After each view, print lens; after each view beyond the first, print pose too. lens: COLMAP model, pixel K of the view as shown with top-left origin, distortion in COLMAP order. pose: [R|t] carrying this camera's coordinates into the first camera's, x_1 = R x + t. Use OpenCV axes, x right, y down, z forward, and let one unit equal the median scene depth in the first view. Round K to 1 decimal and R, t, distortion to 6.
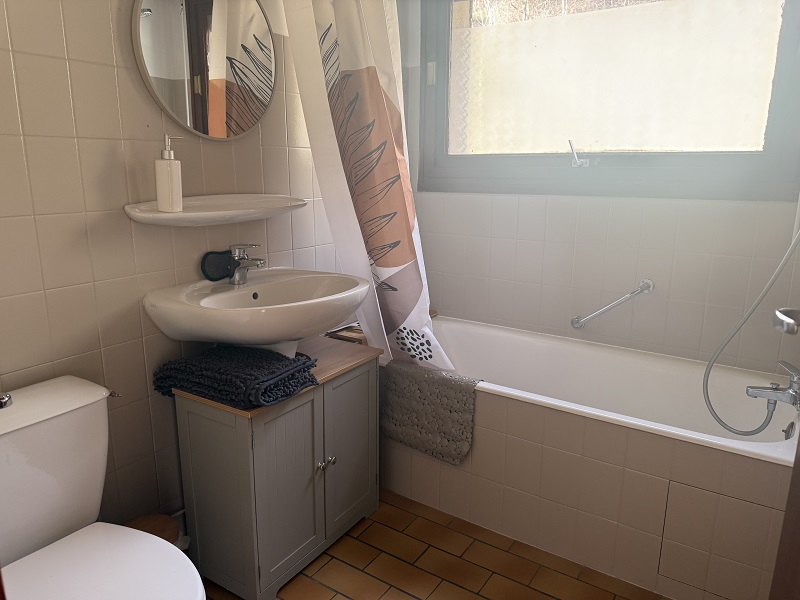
lens RADIAL K [[581.4, 0, 400.0], [0, 581.4, 300.0], [0, 0, 1]] dist [0.030583, -0.002389]
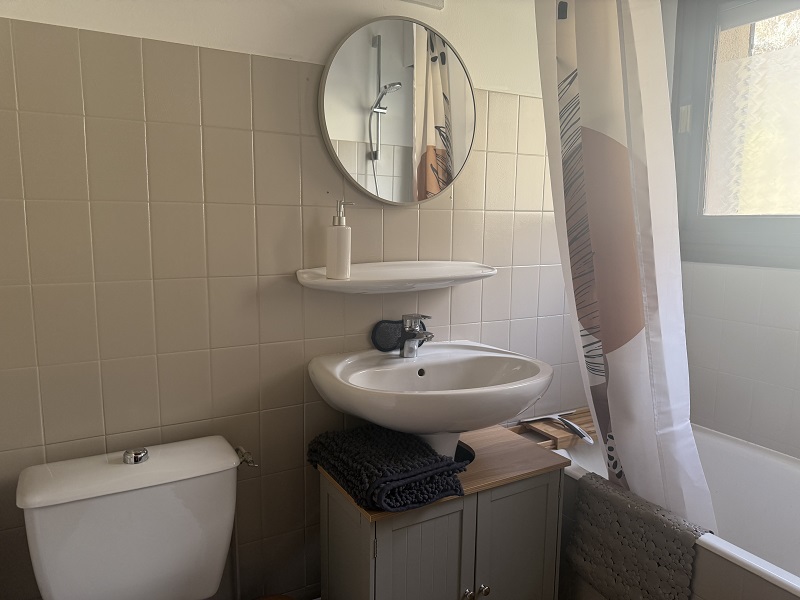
lens RADIAL K [[571.9, 0, 400.0], [0, 571.9, 300.0], [0, 0, 1]] dist [0.014007, -0.003184]
pose [[0.887052, 0.060996, -0.457623, 0.126396], [-0.107432, 0.991295, -0.076115, -0.052208], [0.448996, 0.116682, 0.885882, 0.215690]]
